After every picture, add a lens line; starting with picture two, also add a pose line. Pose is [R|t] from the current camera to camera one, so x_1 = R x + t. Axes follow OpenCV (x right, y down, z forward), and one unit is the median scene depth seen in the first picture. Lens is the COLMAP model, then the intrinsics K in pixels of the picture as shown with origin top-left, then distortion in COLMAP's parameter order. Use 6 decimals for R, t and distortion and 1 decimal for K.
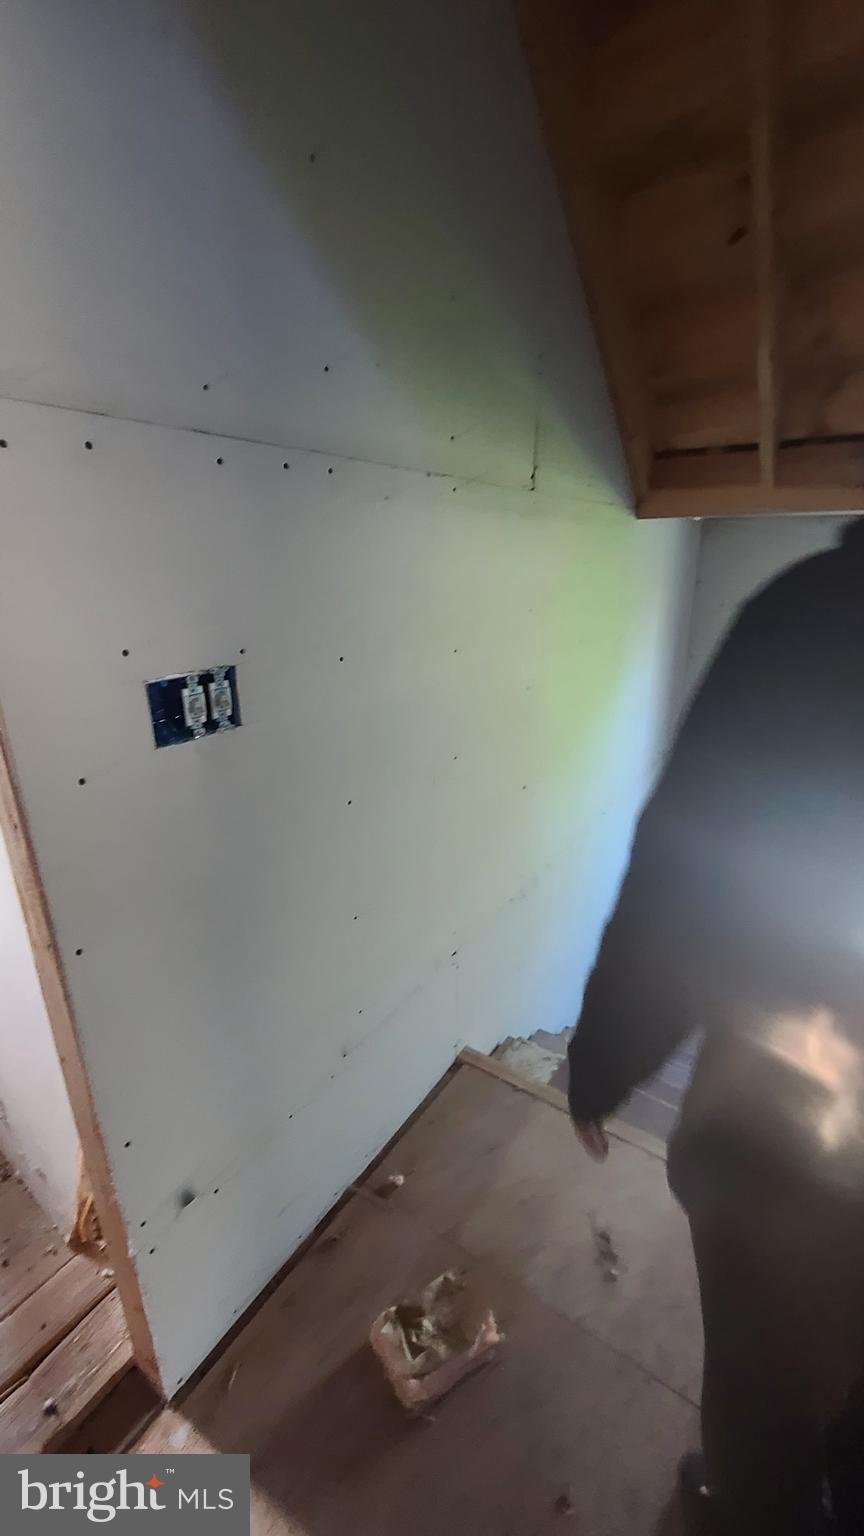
lens RADIAL K [[632.2, 0, 426.0], [0, 632.2, 770.6], [0, 0, 1]] dist [-0.002417, -0.000373]
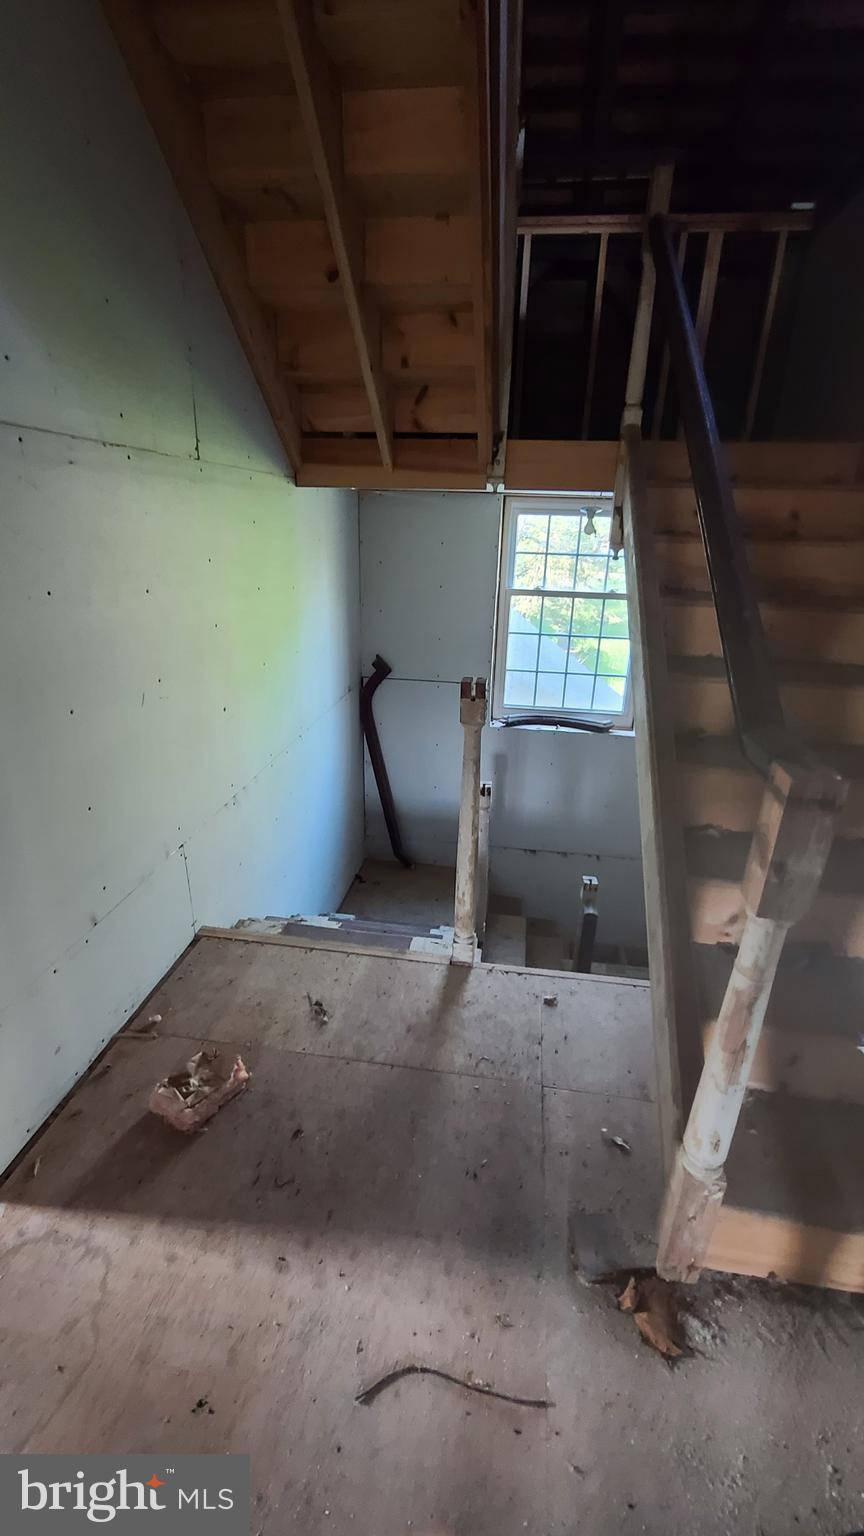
lens RADIAL K [[632.2, 0, 426.0], [0, 632.2, 770.6], [0, 0, 1]] dist [-0.002417, -0.000373]
pose [[0.900090, -0.128733, 0.416253, -0.023886], [0.107021, 0.991409, 0.075193, 0.135998], [-0.422357, -0.023132, 0.906134, -0.386550]]
